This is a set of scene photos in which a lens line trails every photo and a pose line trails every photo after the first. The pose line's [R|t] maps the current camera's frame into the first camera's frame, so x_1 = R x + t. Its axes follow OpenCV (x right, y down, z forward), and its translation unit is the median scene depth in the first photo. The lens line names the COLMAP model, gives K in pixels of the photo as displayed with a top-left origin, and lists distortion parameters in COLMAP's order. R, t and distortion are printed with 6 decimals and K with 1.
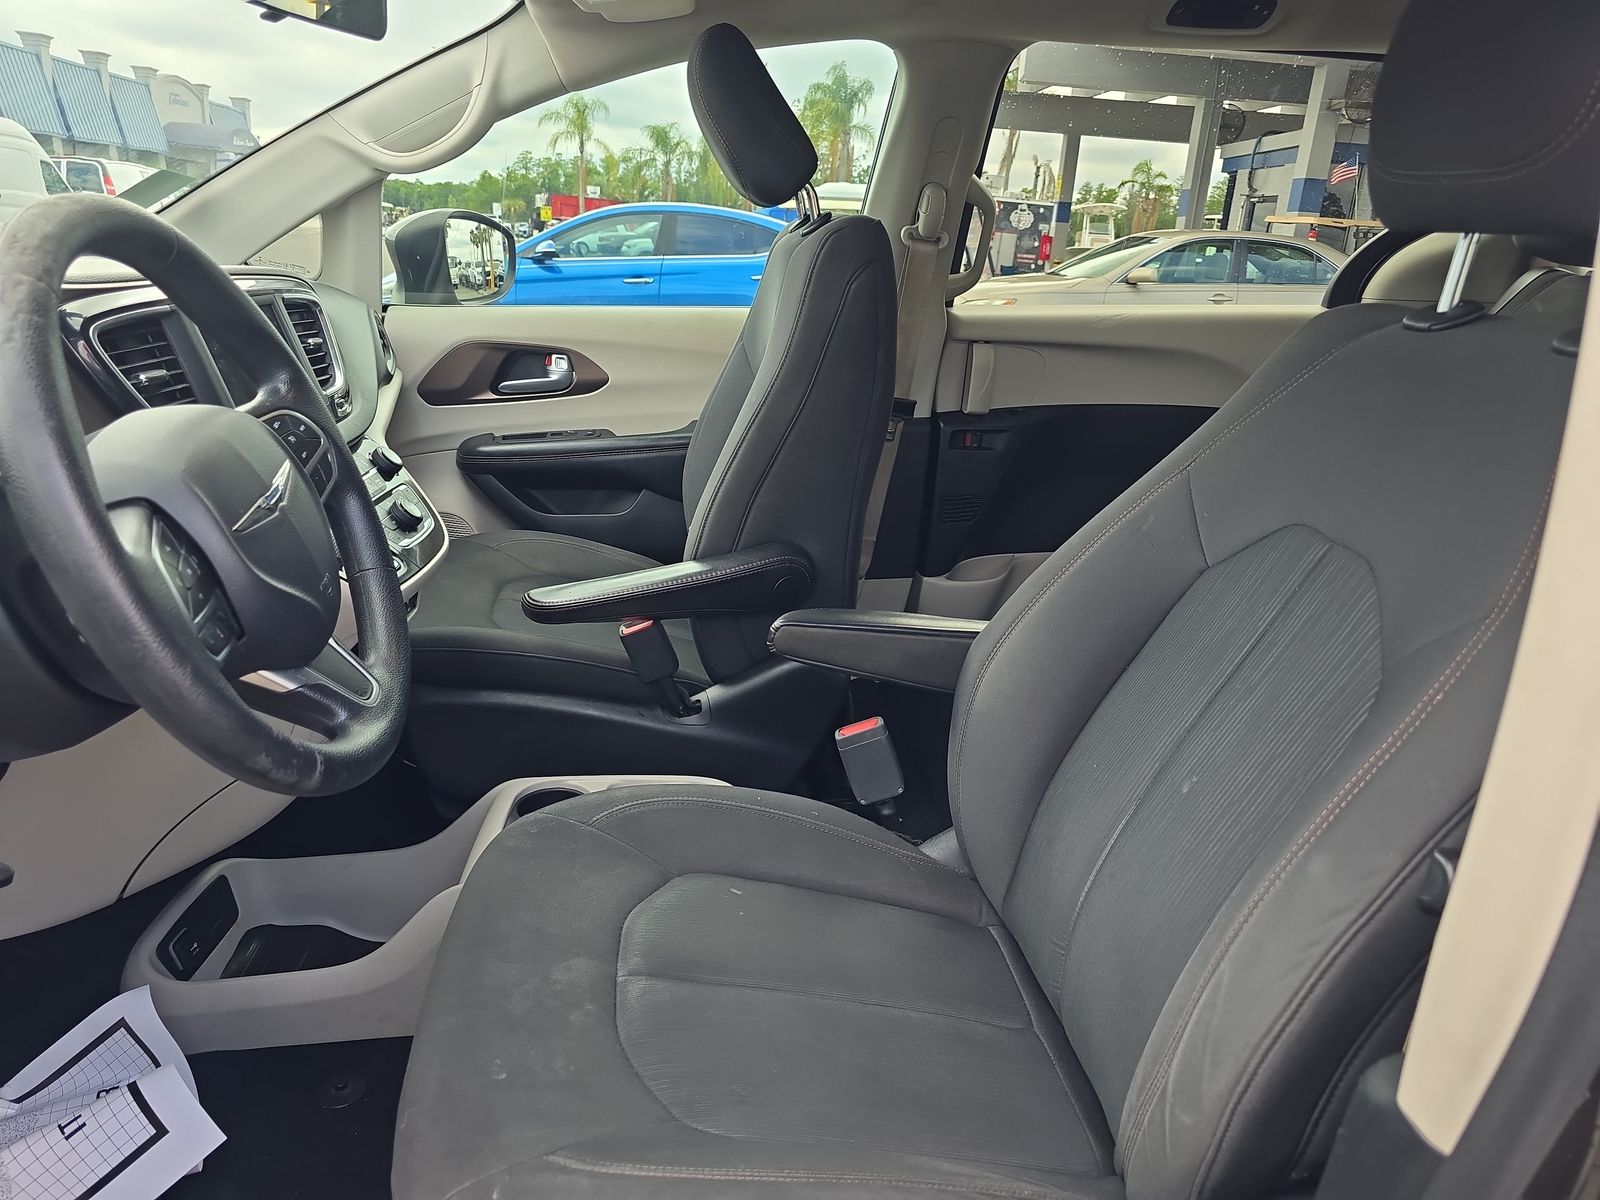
lens RADIAL K [[1091.8, 0, 792.8], [0, 1091.8, 617.5], [0, 0, 1]] dist [0.037151, -0.033480]
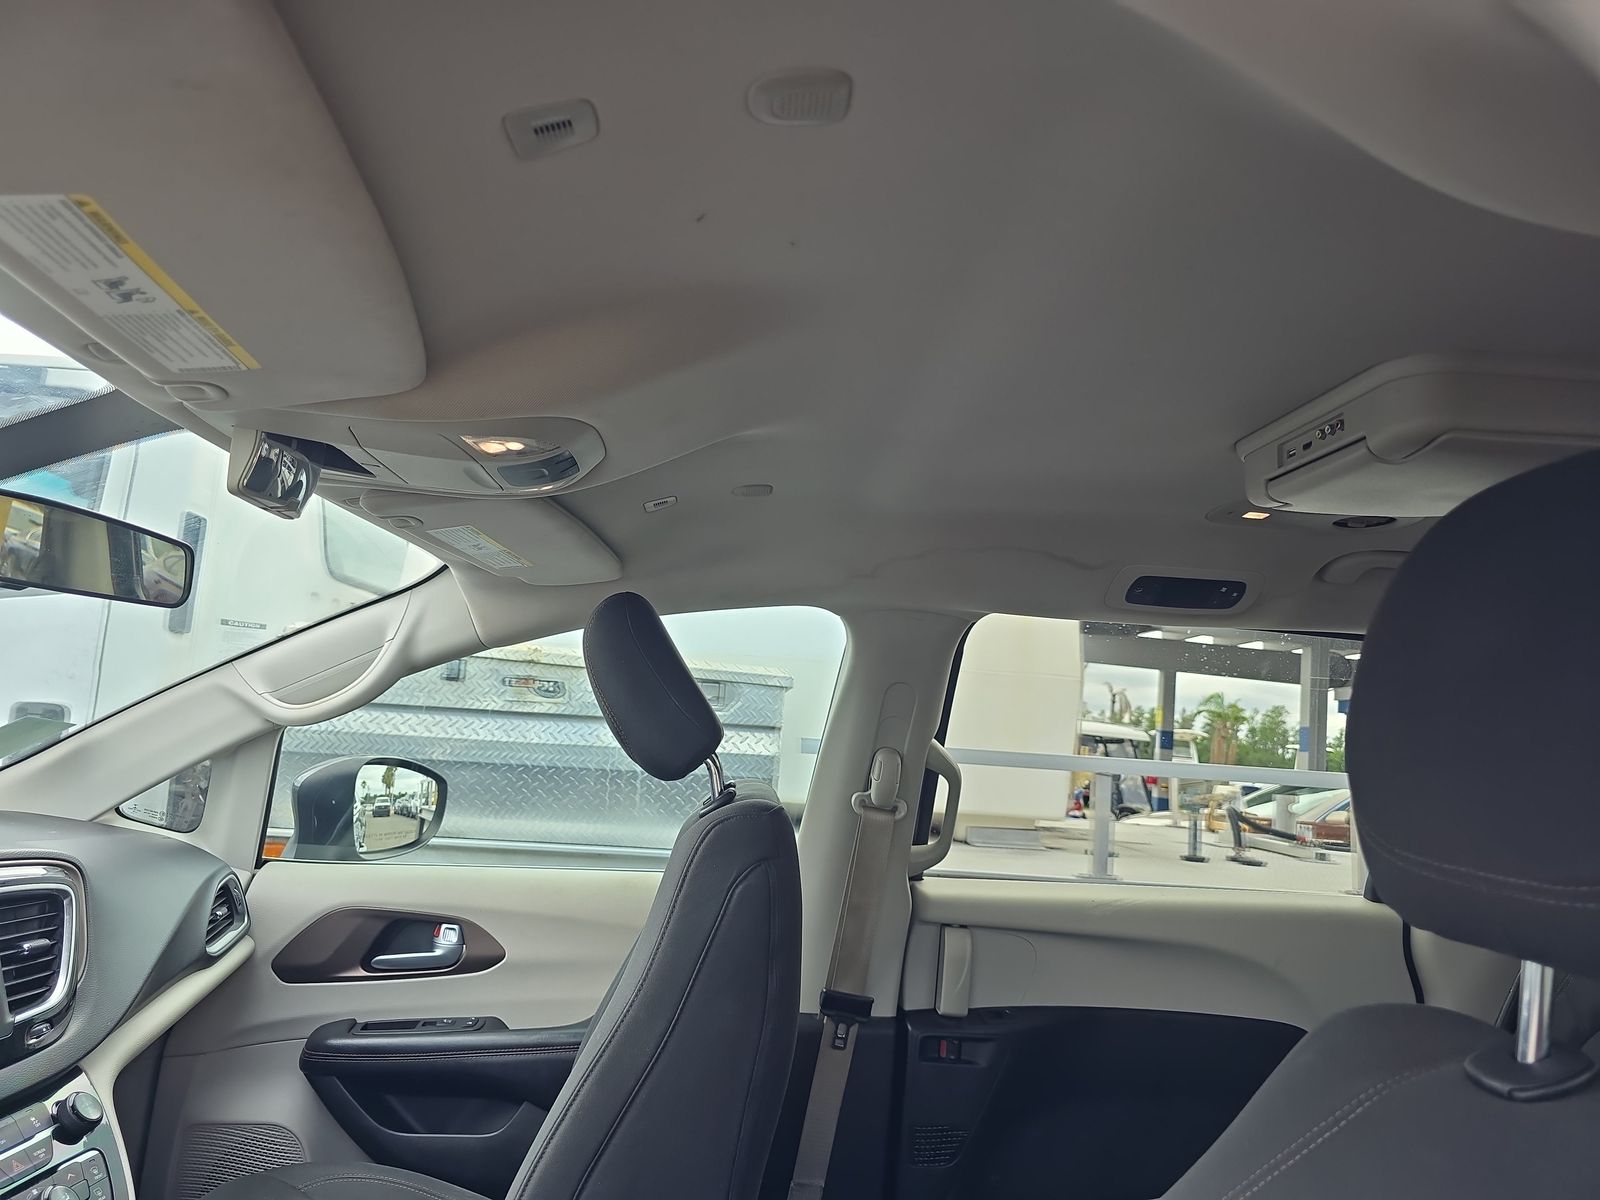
lens RADIAL K [[1091.8, 0, 792.8], [0, 1091.8, 617.5], [0, 0, 1]] dist [0.037151, -0.033480]
pose [[0.997846, 0.021564, -0.061956, 0.097431], [-0.046350, 0.900100, -0.433211, -0.097890], [0.046425, 0.435150, 0.899160, 0.146880]]
